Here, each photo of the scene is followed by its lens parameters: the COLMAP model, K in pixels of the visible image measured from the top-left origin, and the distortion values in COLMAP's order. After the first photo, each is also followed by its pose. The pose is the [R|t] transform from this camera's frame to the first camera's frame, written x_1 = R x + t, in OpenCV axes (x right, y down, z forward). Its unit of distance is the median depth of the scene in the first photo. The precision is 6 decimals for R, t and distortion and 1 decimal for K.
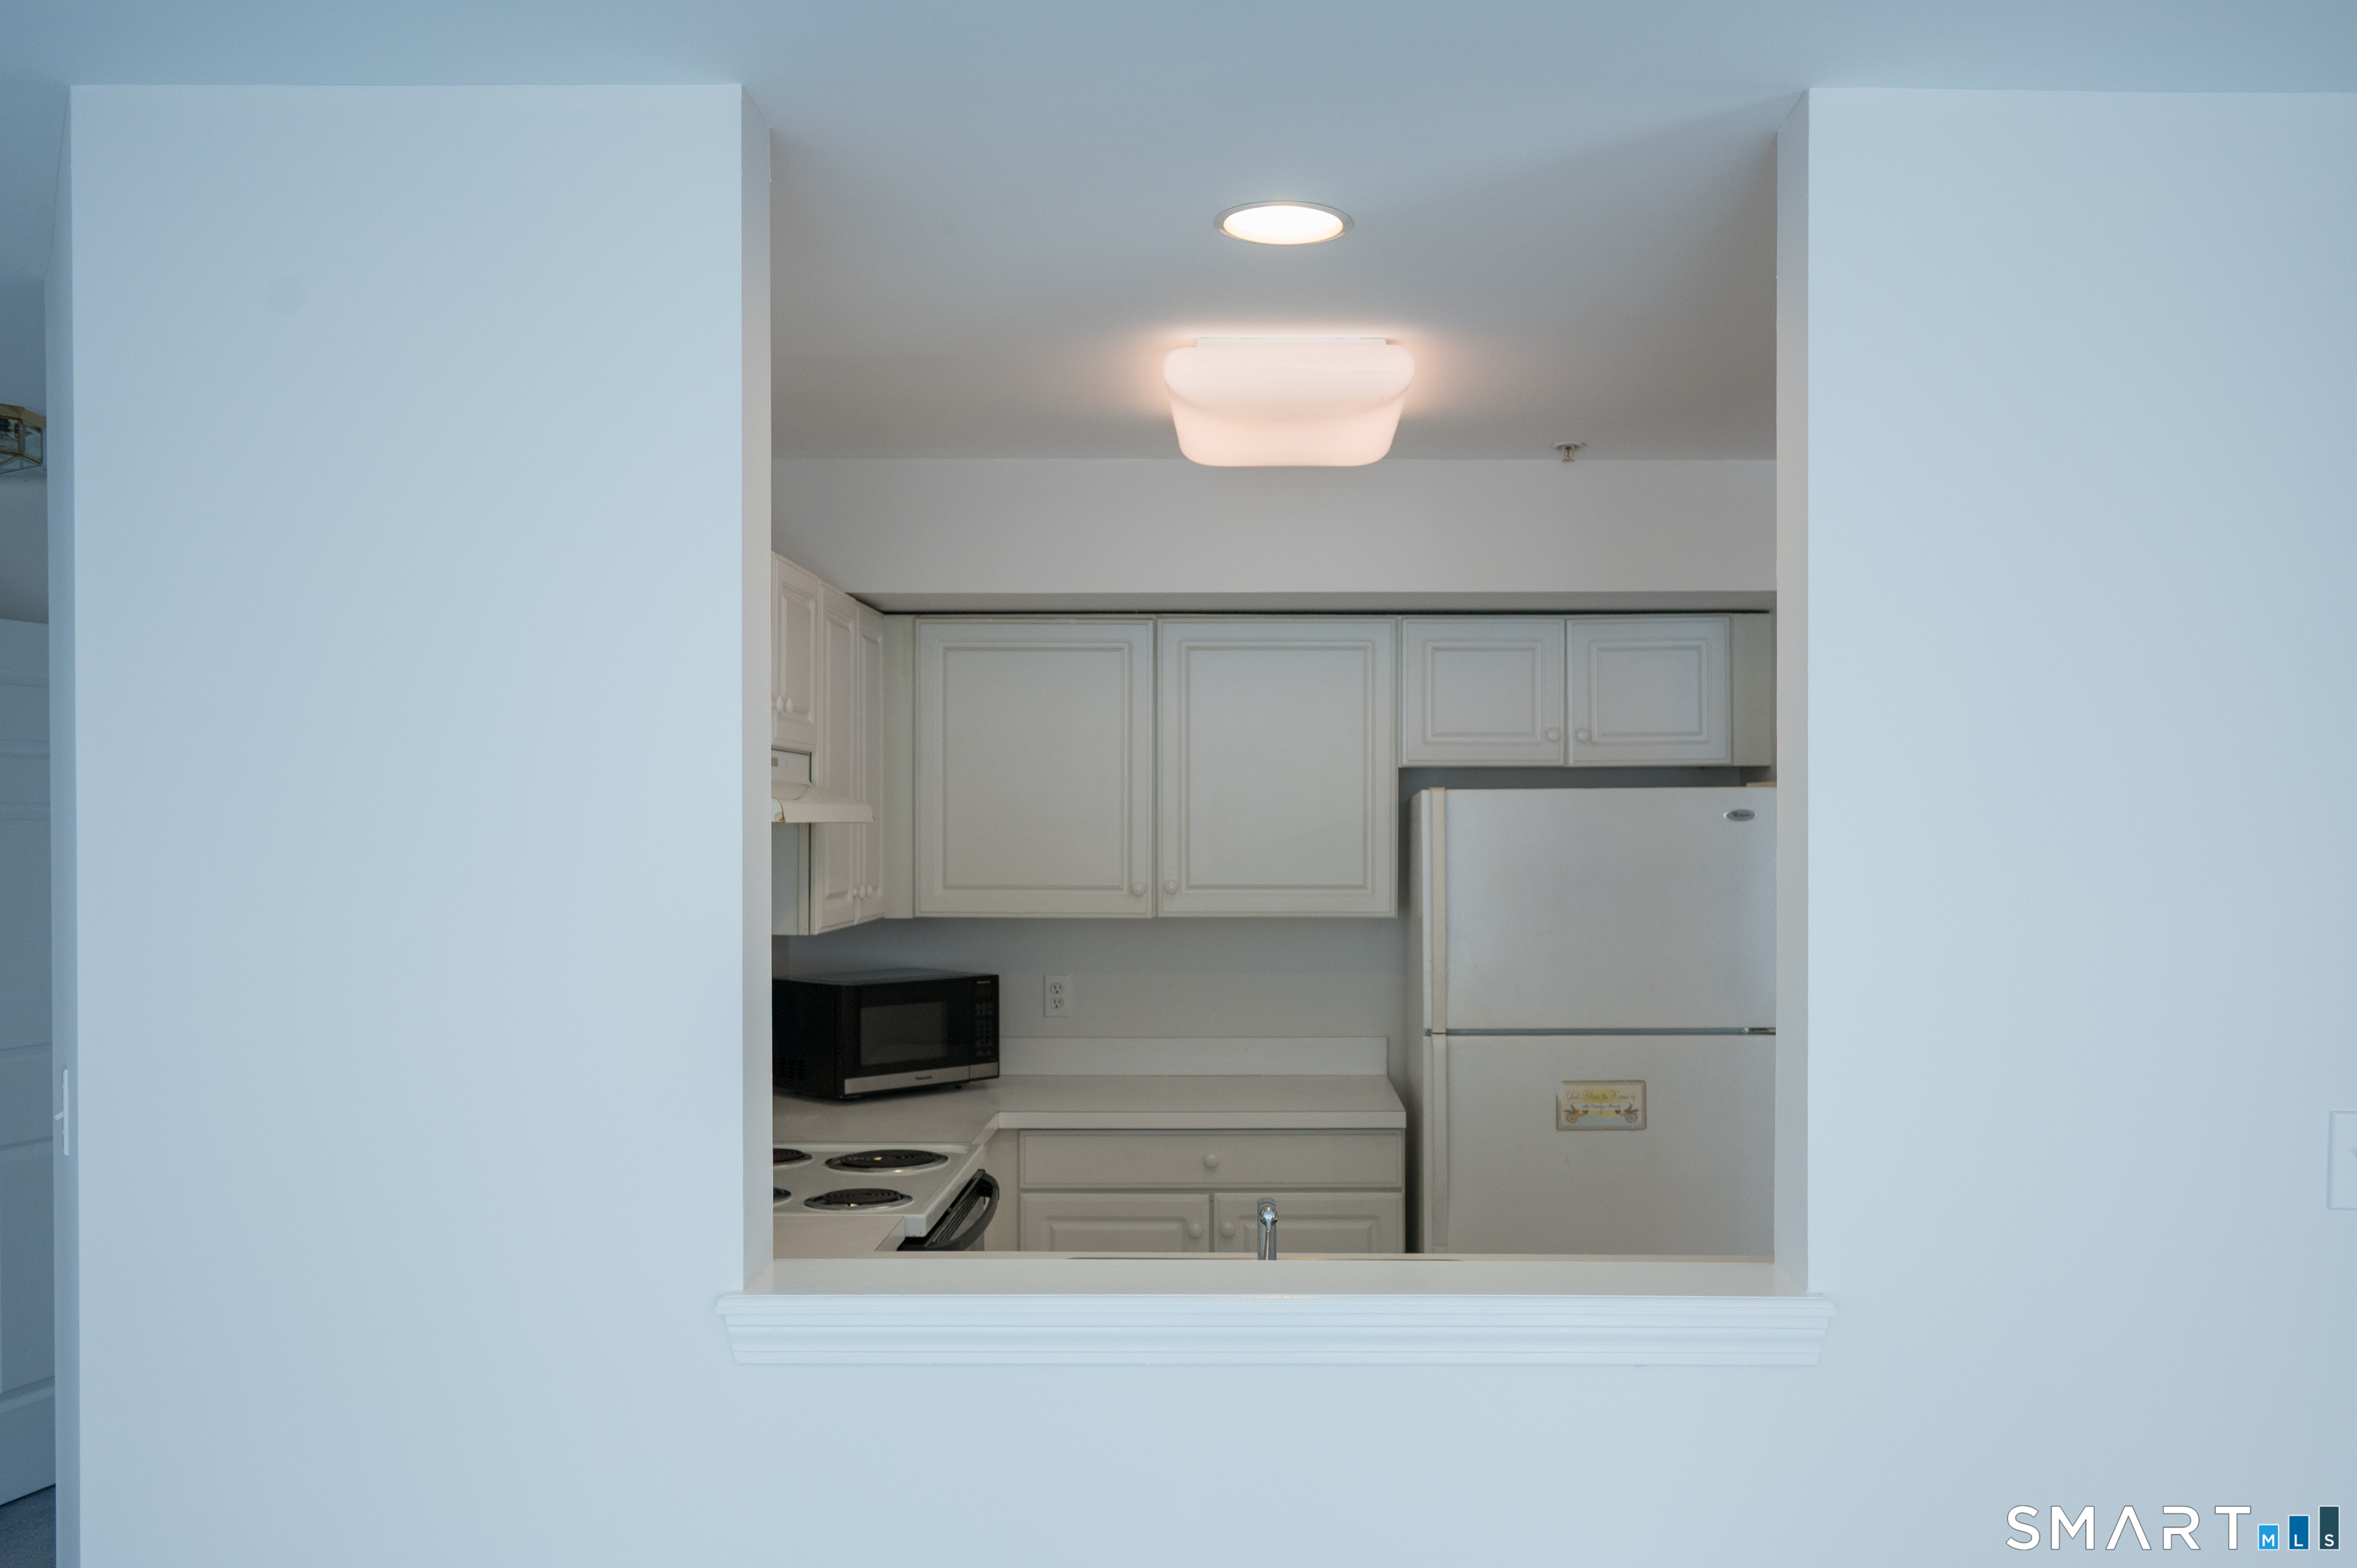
lens RADIAL K [[1926.6, 0, 1216.8], [0, 1926.6, 828.4], [0, 0, 1]] dist [-0.001575, 0.010635]
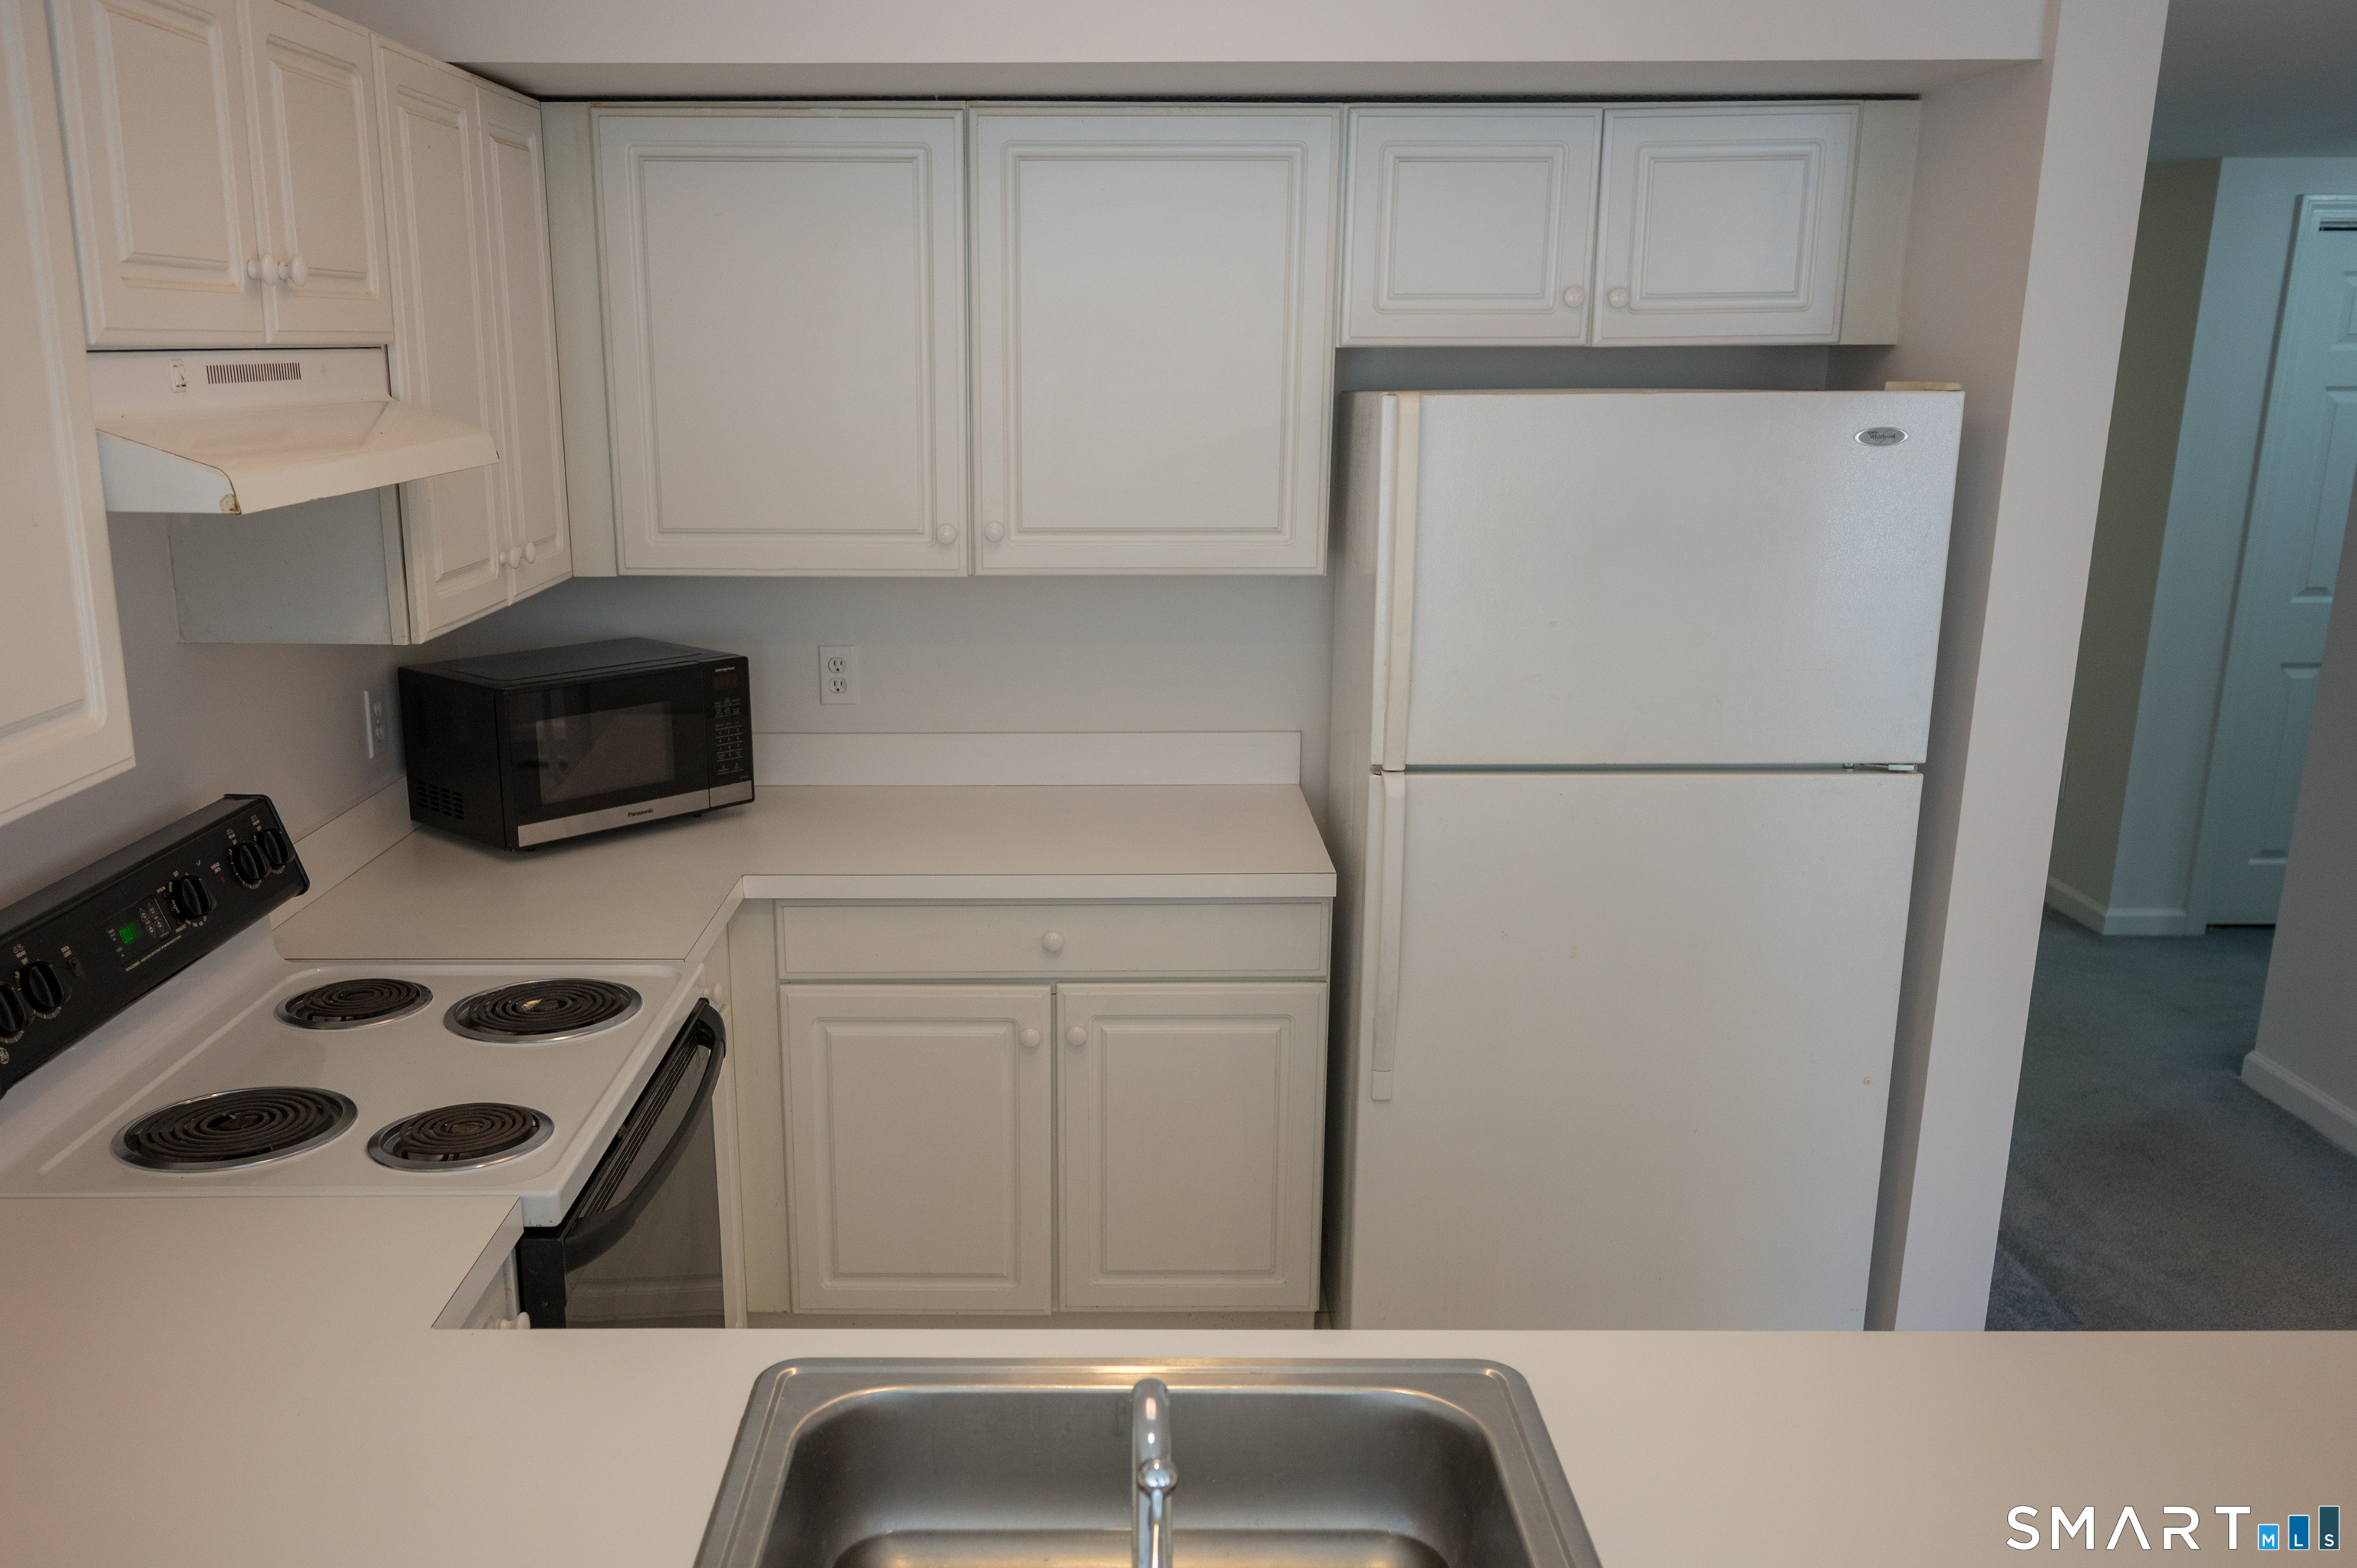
lens RADIAL K [[1926.6, 0, 1075.2], [0, 1926.6, 856.3], [0, 0, 1]] dist [-0.001575, 0.010635]
pose [[0.999999, -0.000091, 0.001246, 0.003848], [-0.000234, 0.966111, 0.258127, -0.034069], [-0.001227, -0.258127, 0.966110, 0.318643]]
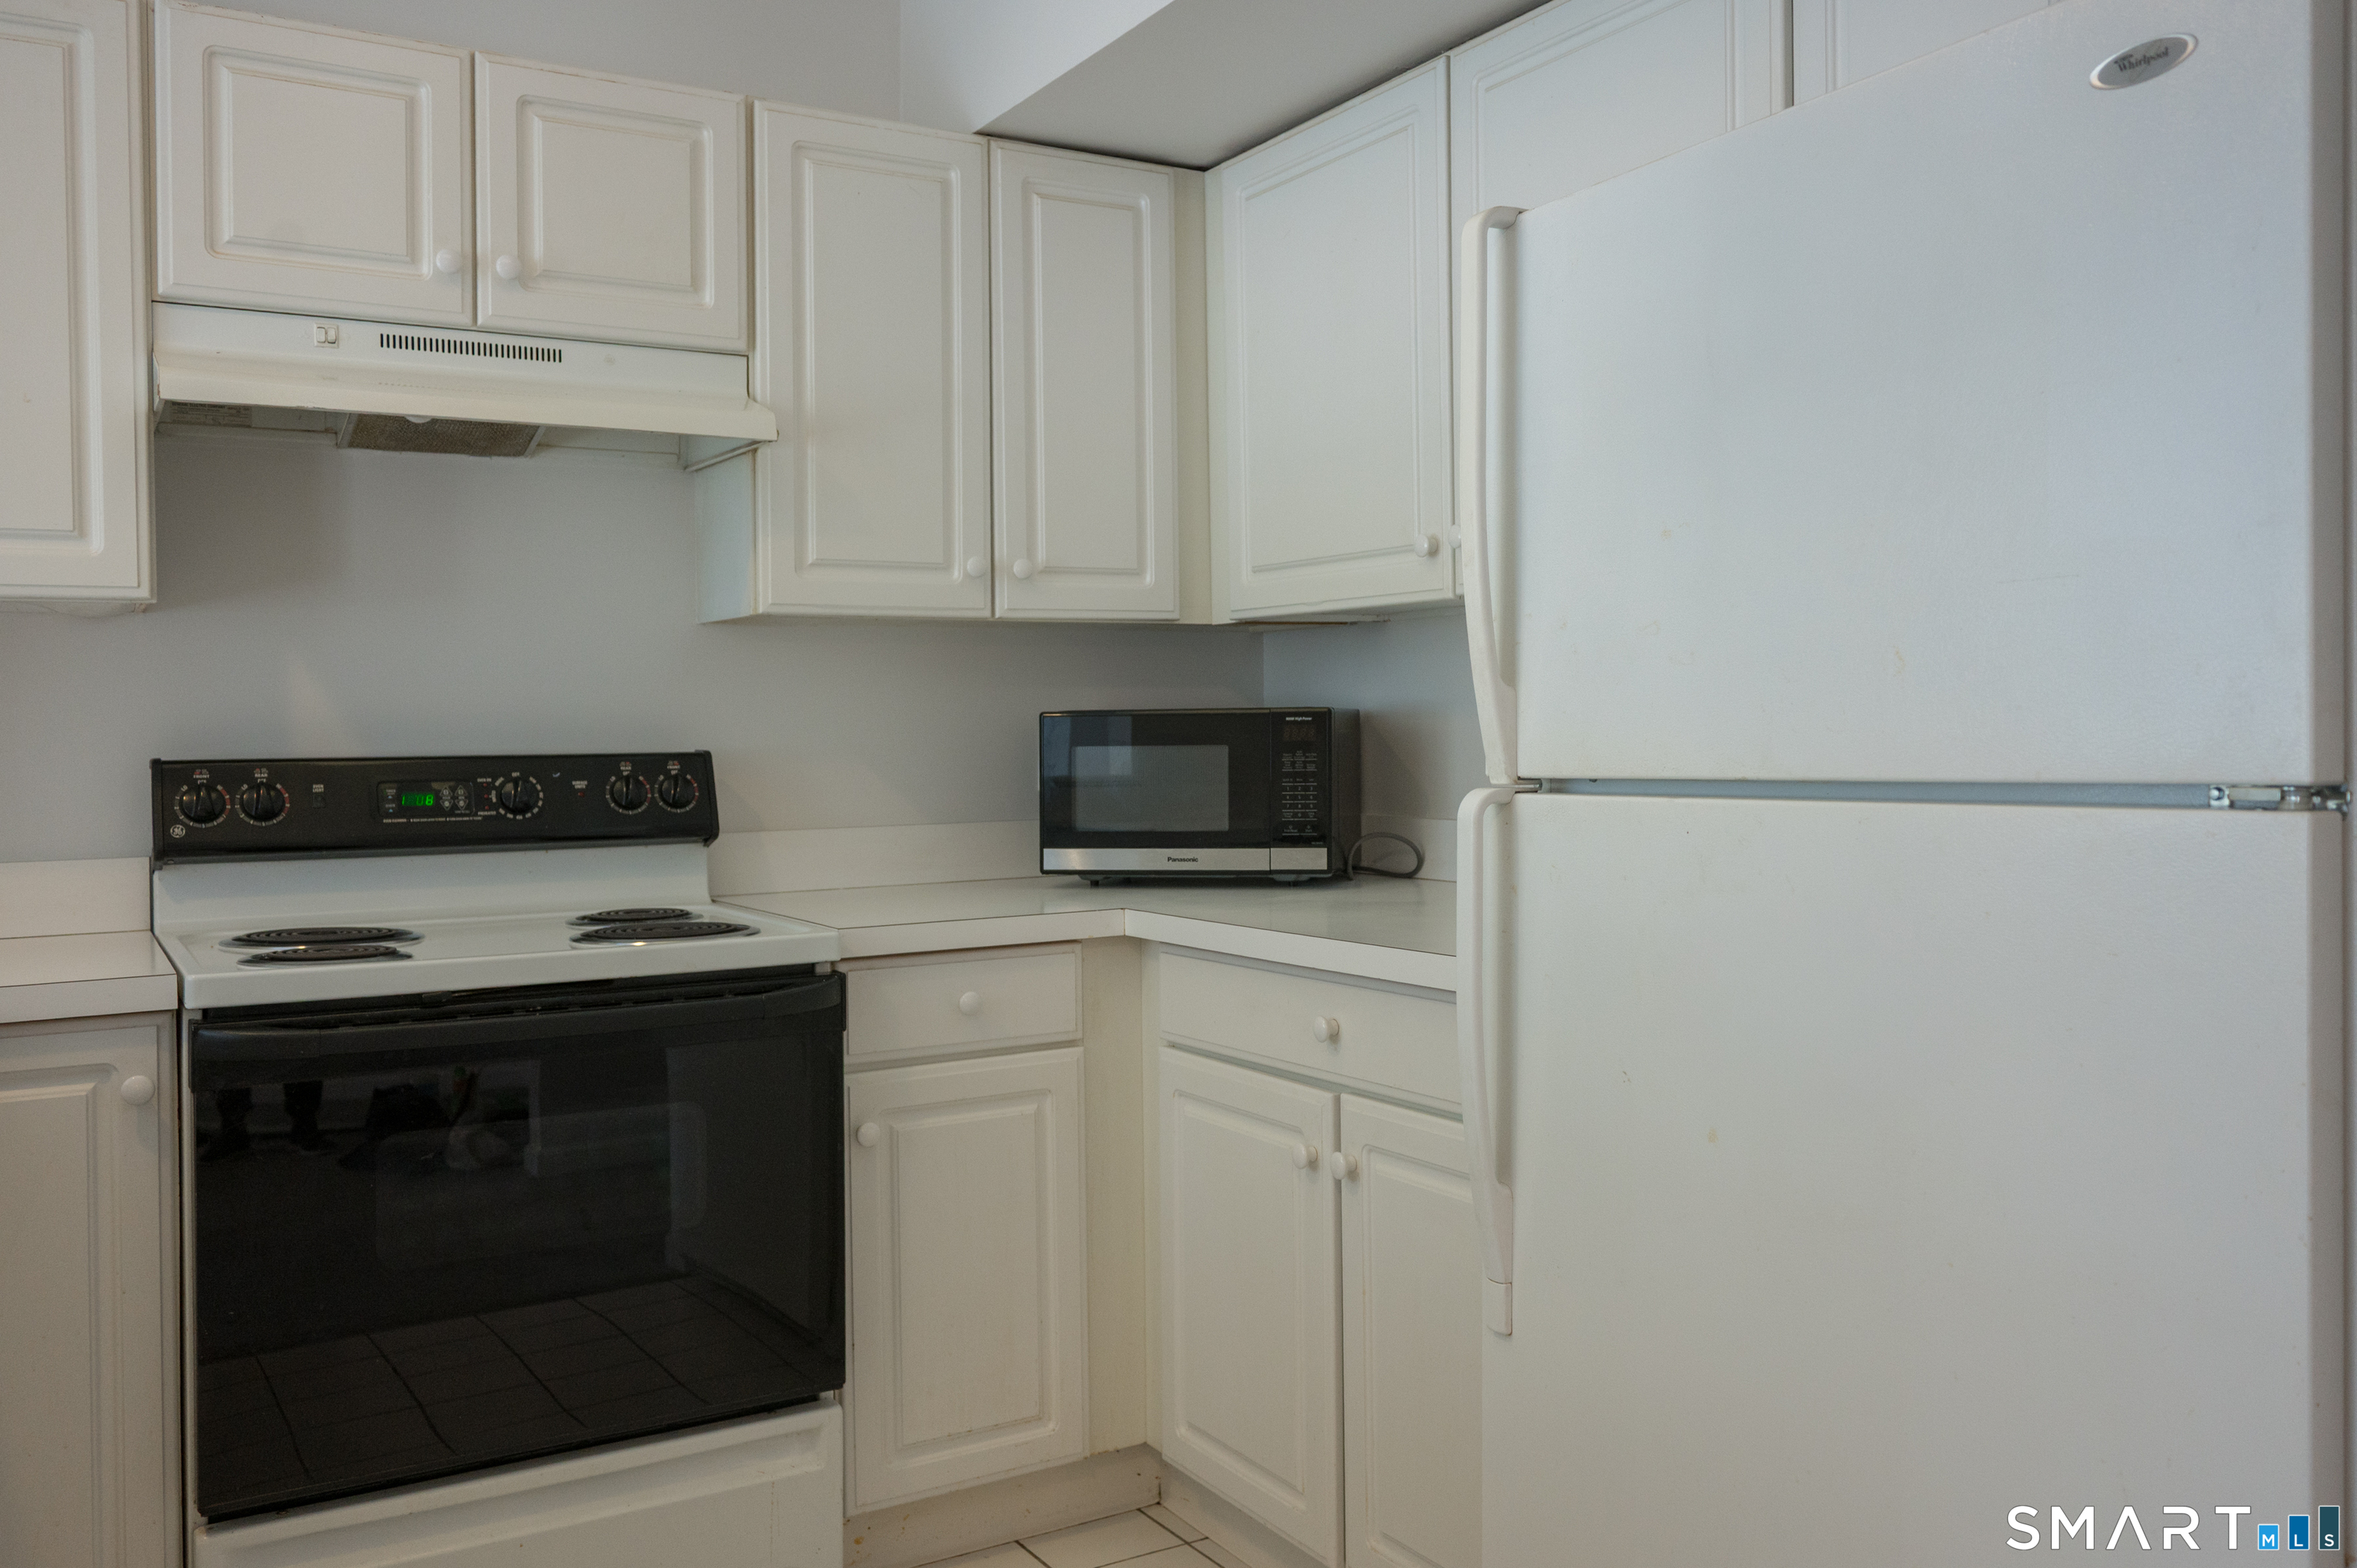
lens RADIAL K [[1926.6, 0, 1259.9], [0, 1926.6, 774.6], [0, 0, 1]] dist [-0.001575, 0.010635]
pose [[0.531271, 0.012395, -0.847111, 0.408652], [0.011155, 0.999704, 0.021624, 0.085454], [0.847129, -0.020938, 0.530975, 0.664651]]
